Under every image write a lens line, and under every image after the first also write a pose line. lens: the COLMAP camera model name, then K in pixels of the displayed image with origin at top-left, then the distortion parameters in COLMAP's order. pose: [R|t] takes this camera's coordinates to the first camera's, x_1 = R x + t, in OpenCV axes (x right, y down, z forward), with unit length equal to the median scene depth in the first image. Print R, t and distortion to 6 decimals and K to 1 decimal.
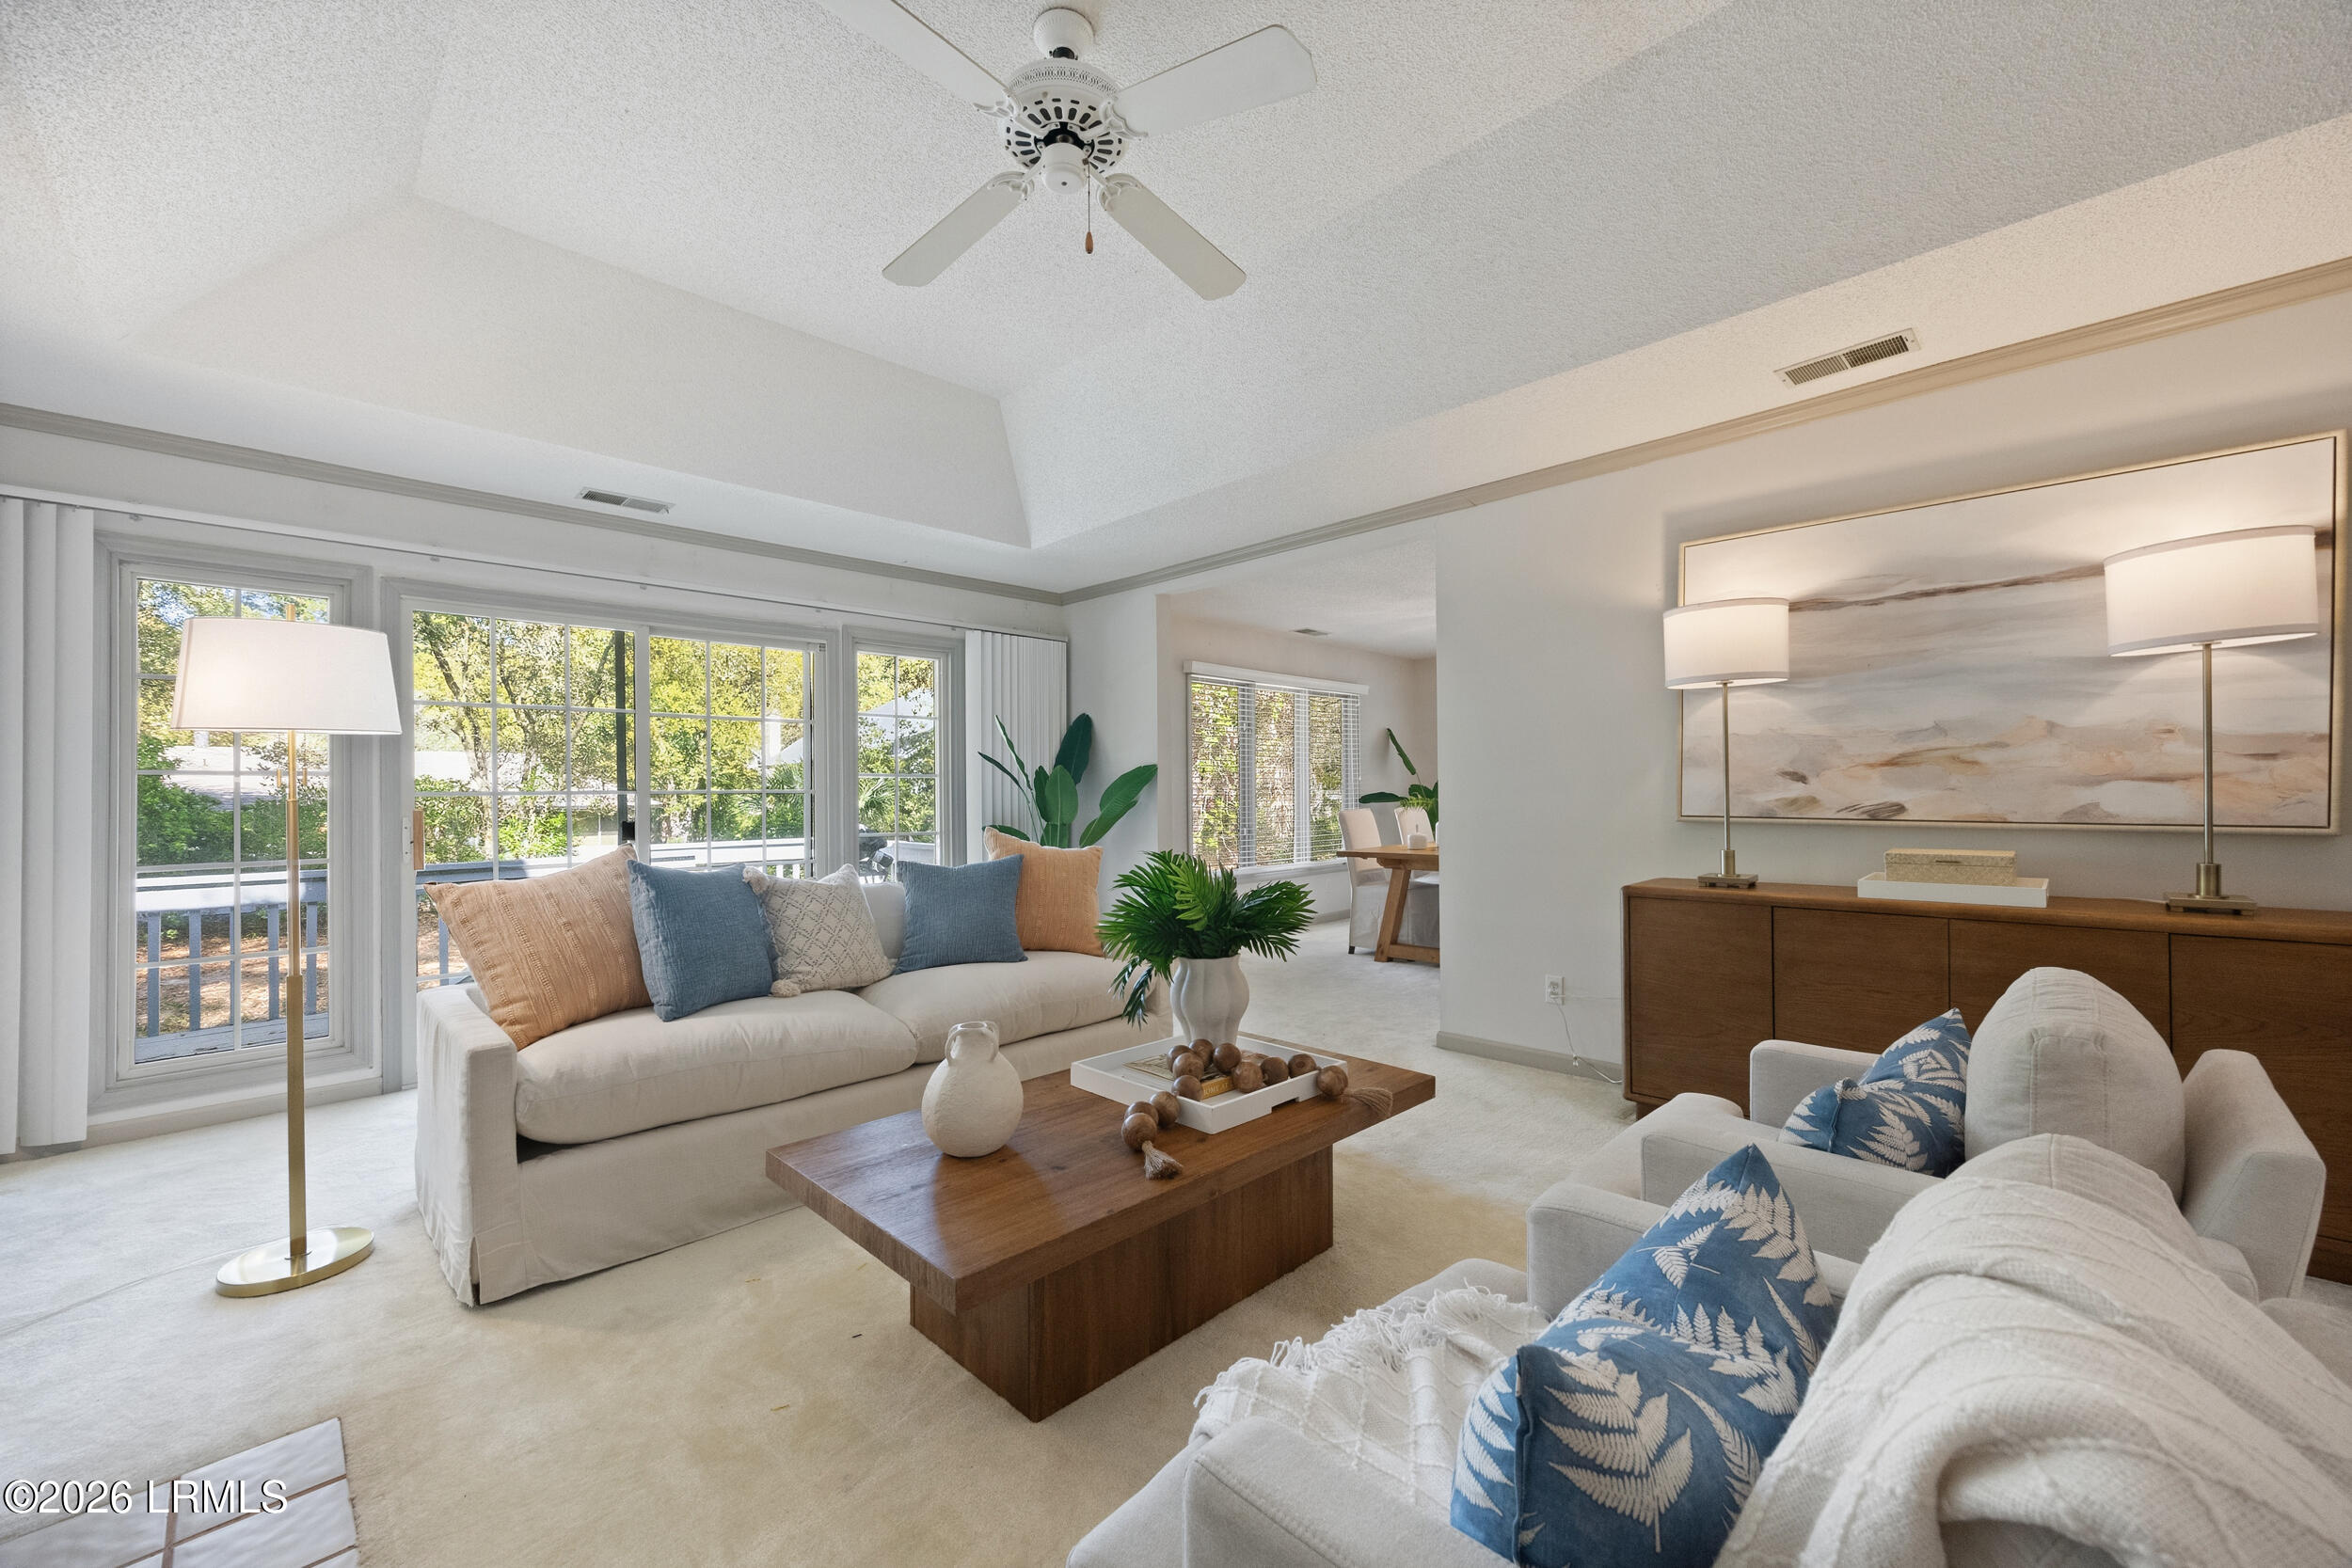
lens RADIAL K [[918.8, 0, 1175.7], [0, 918.8, 781.7], [0, 0, 1]] dist [-0.000176, -0.001112]
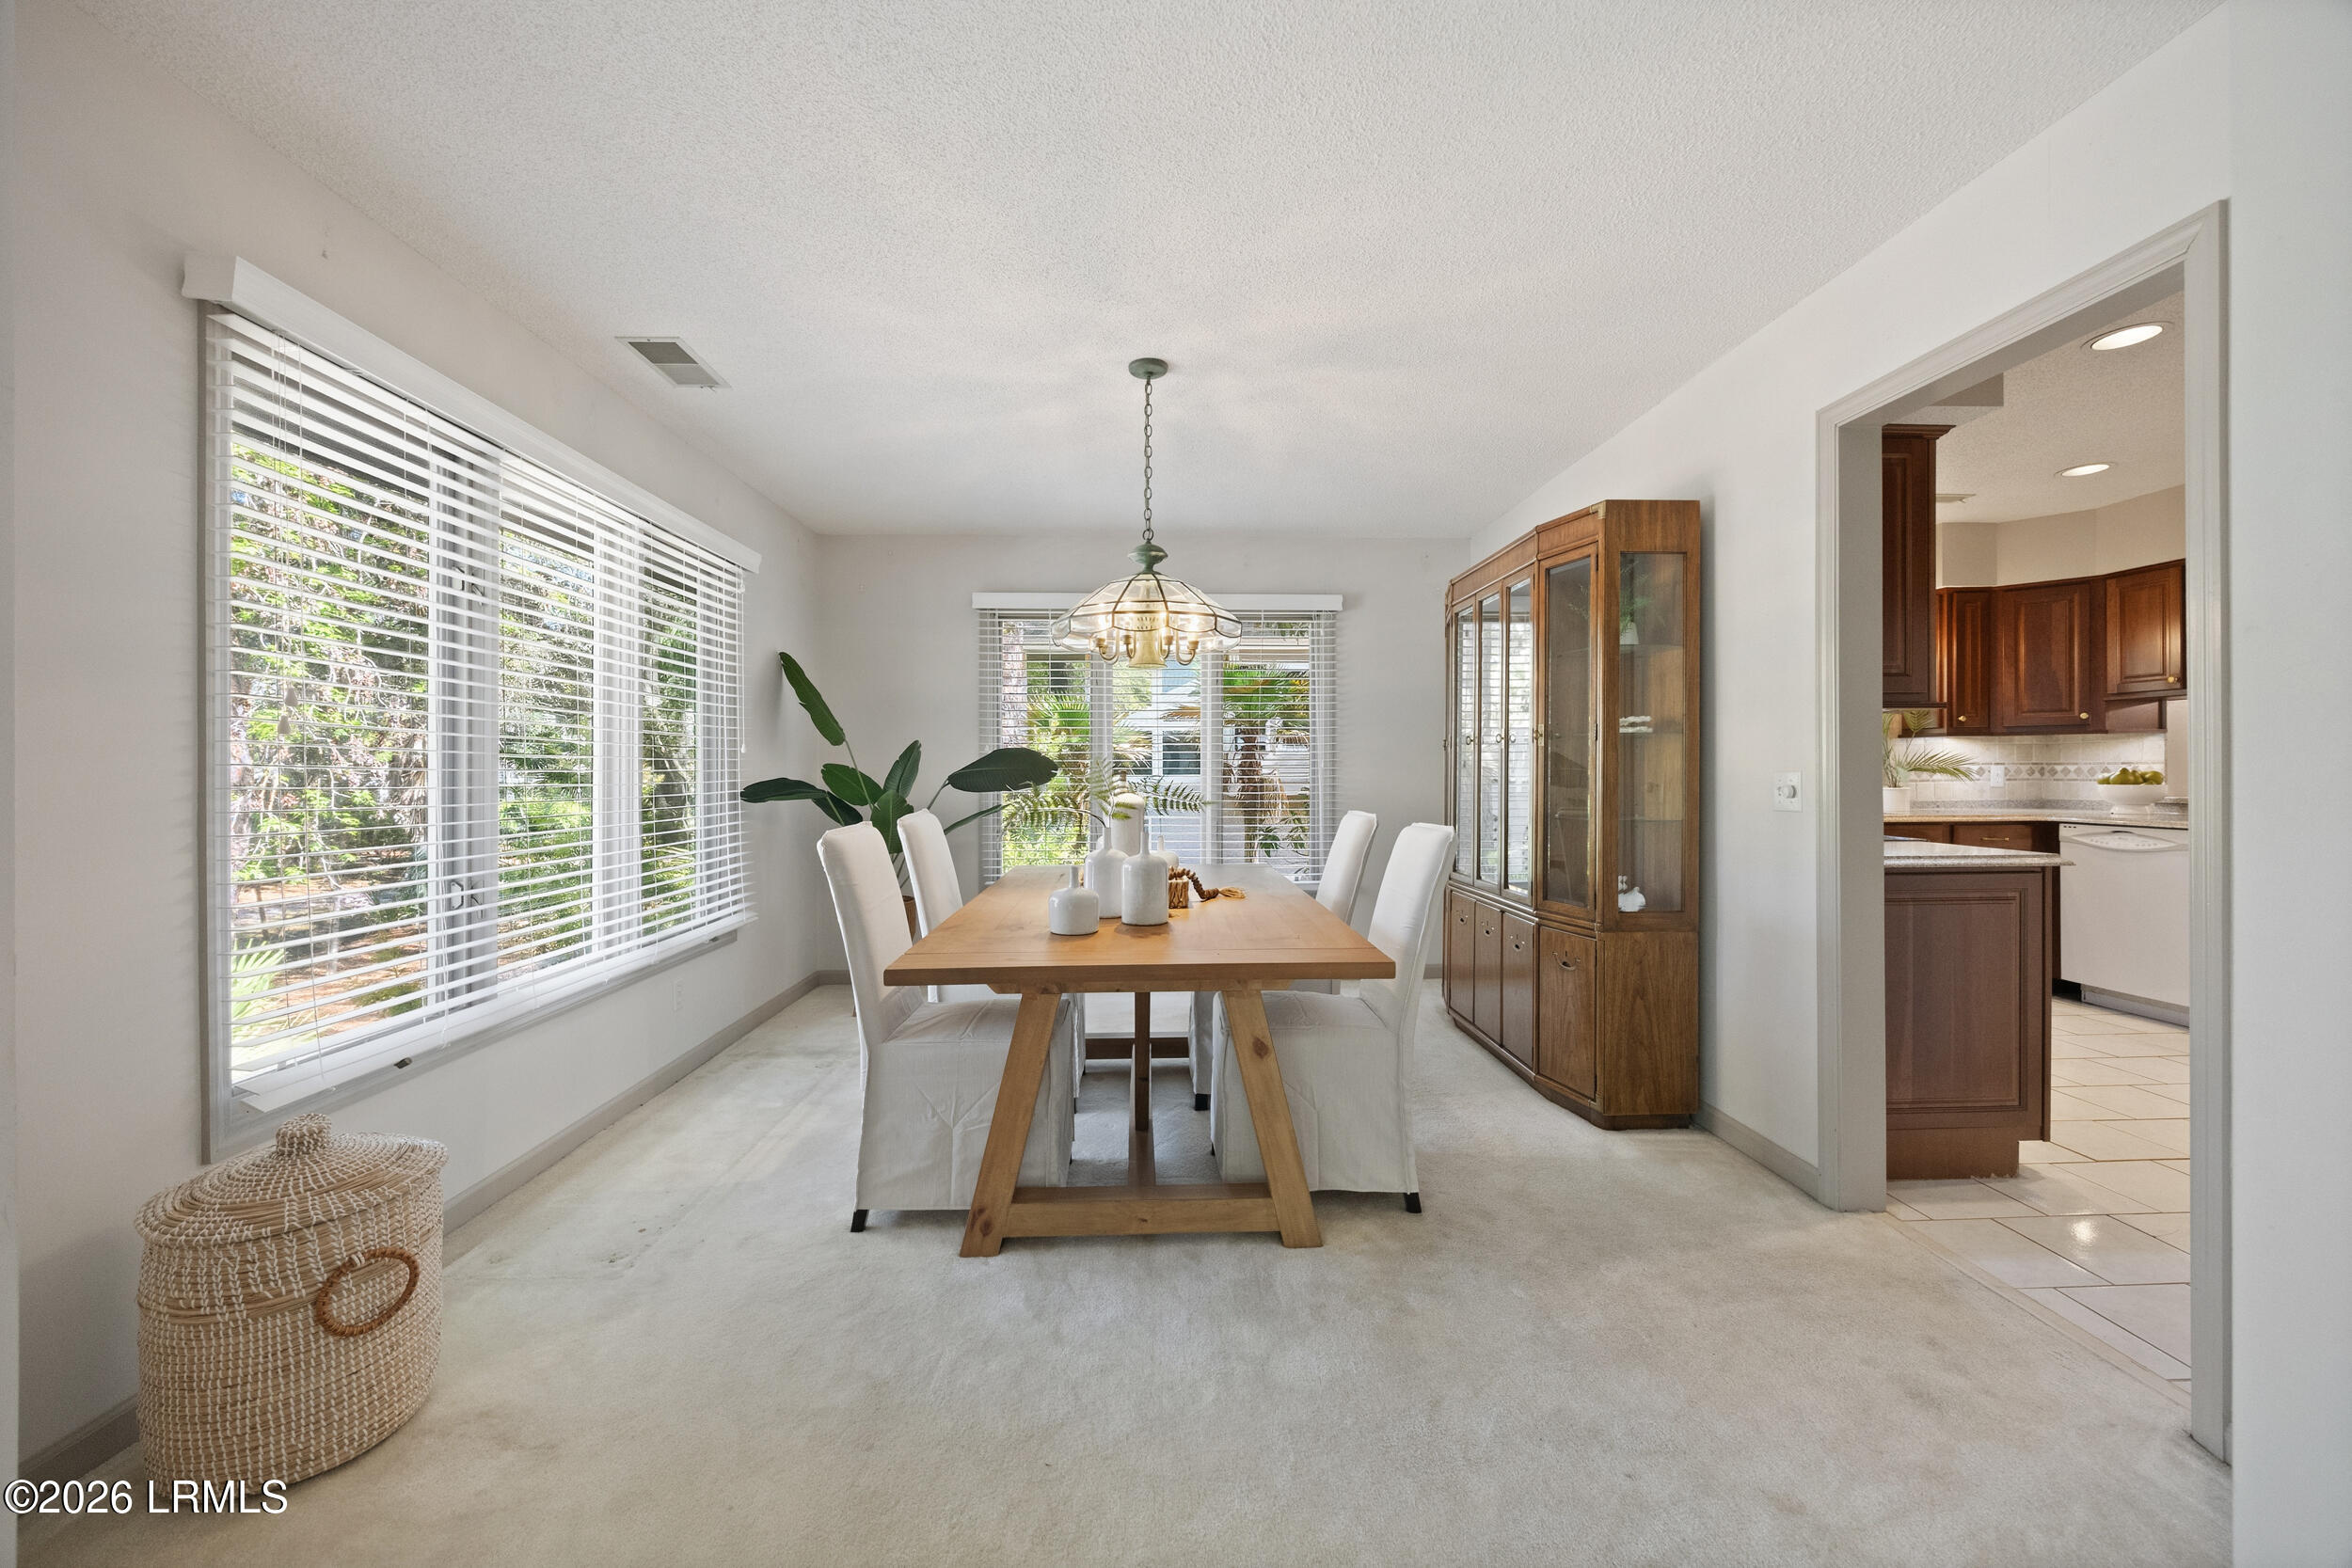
lens RADIAL K [[918.8, 0, 1169.1], [0, 918.8, 777.5], [0, 0, 1]] dist [-0.000176, -0.001112]
pose [[0.686393, 0.024789, 0.726809, 0.013709], [-0.023036, 0.999658, -0.012340, 0.015172], [-0.726866, -0.008273, 0.686729, 0.614608]]
